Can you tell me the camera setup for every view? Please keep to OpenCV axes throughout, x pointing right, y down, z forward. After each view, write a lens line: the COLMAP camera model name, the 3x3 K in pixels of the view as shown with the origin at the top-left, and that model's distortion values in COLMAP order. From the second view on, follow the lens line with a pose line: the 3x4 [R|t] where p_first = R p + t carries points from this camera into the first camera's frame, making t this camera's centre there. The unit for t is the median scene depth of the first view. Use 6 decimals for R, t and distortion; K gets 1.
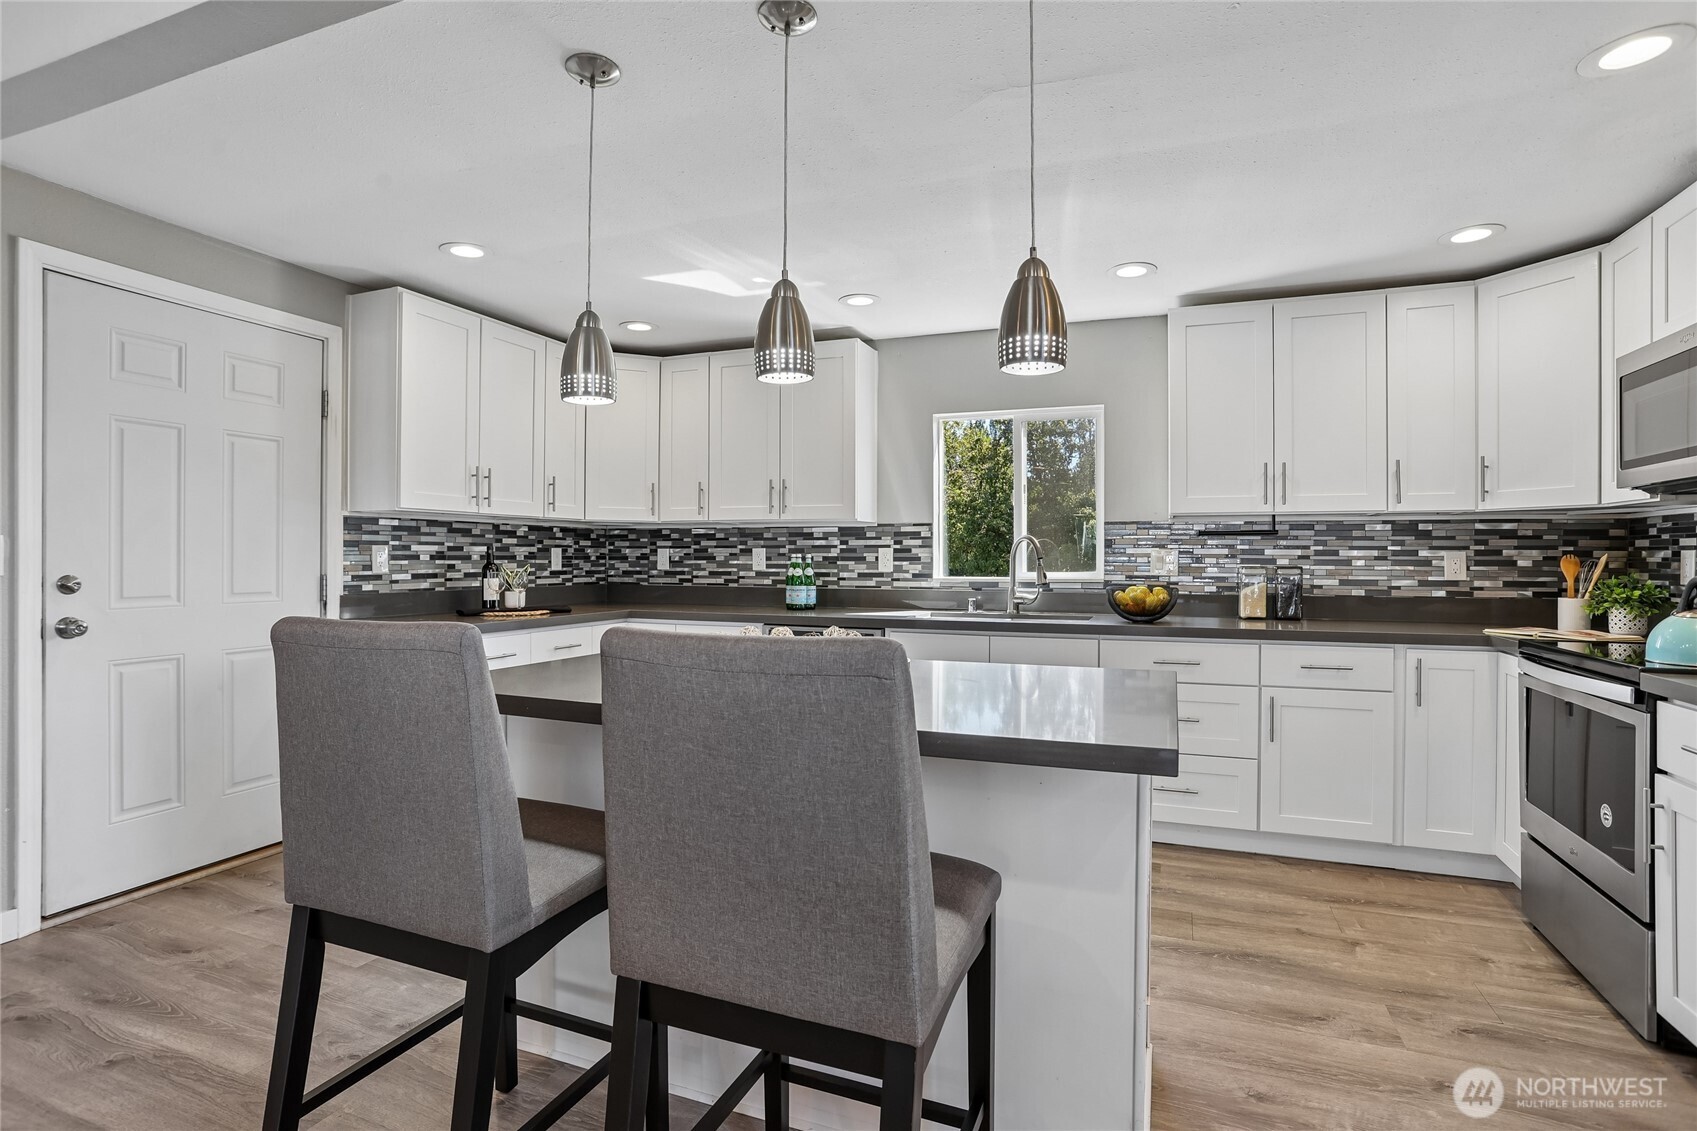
lens RADIAL K [[826.9, 0, 810.3], [0, 826.9, 562.5], [0, 0, 1]] dist [-0.021271, 0.001610]
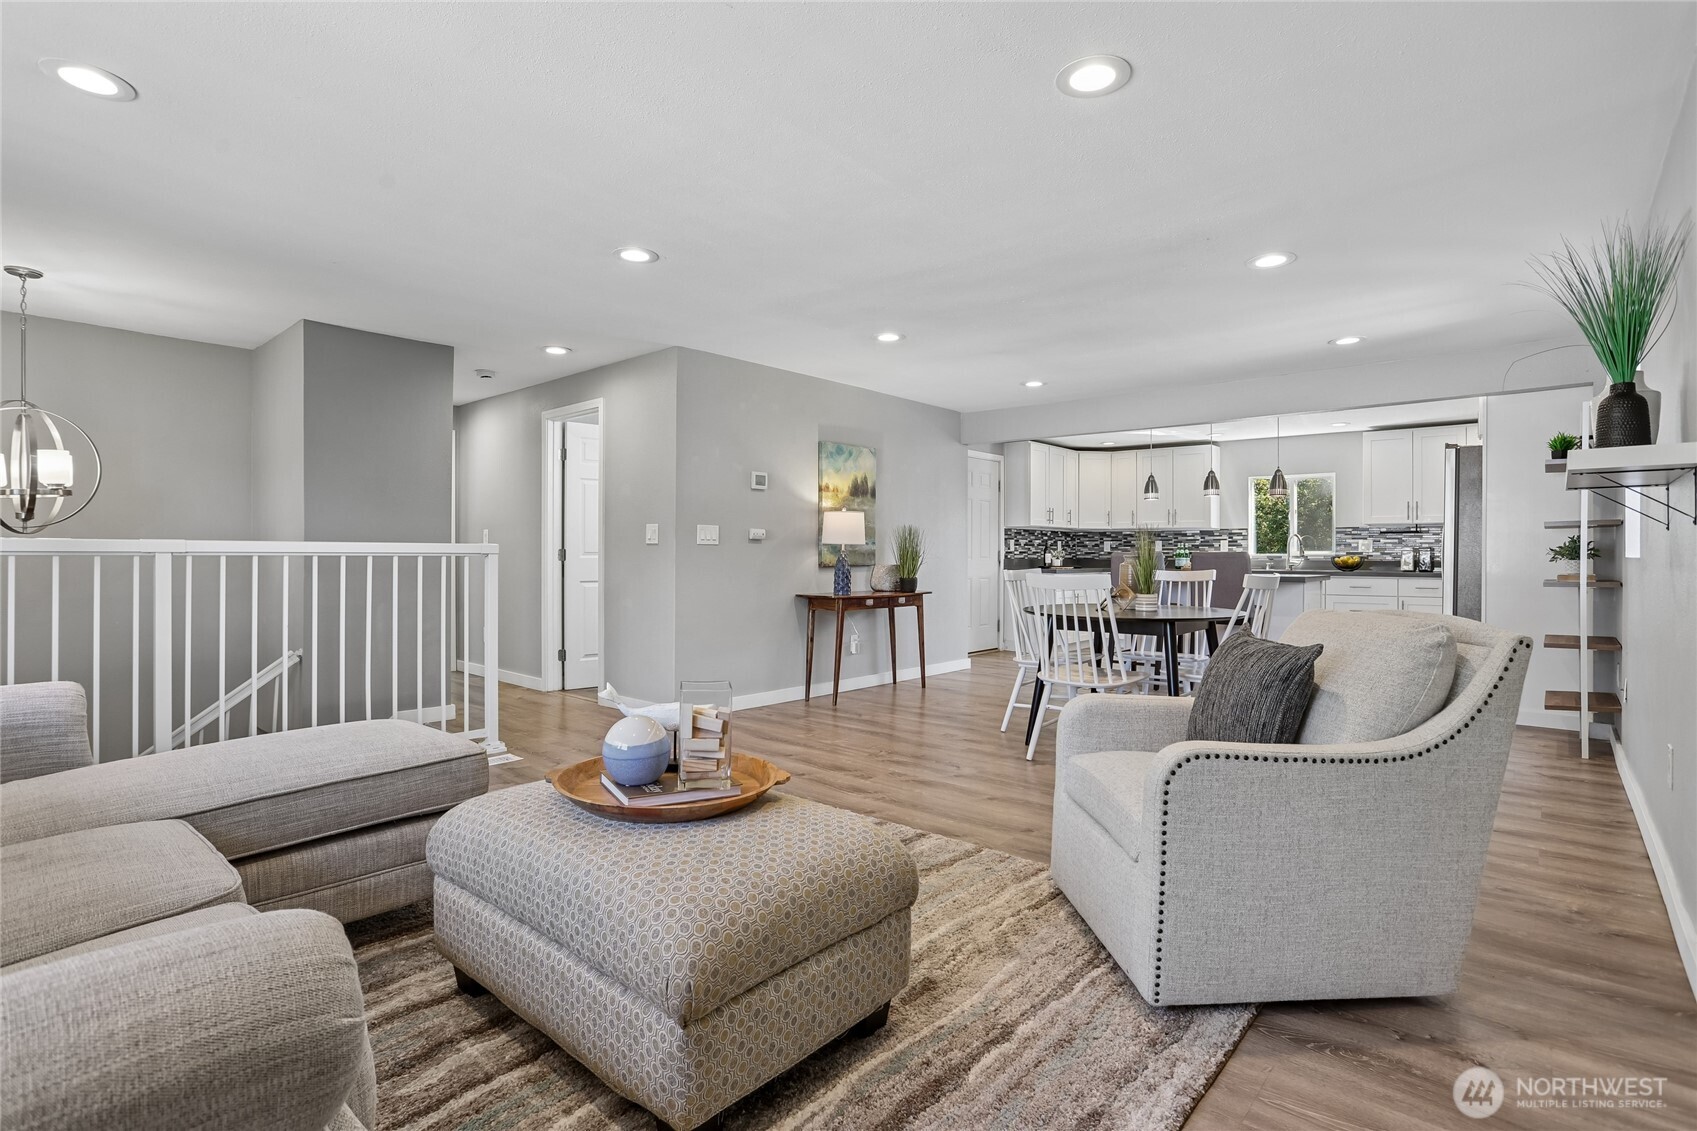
lens RADIAL K [[826.9, 0, 857.7], [0, 826.9, 572.2], [0, 0, 1]] dist [-0.021271, 0.001610]
pose [[0.960871, 0.004582, -0.276957, -0.268308], [-0.000545, 0.999892, 0.014653, 0.039646], [0.276995, -0.013929, 0.960771, -1.523224]]
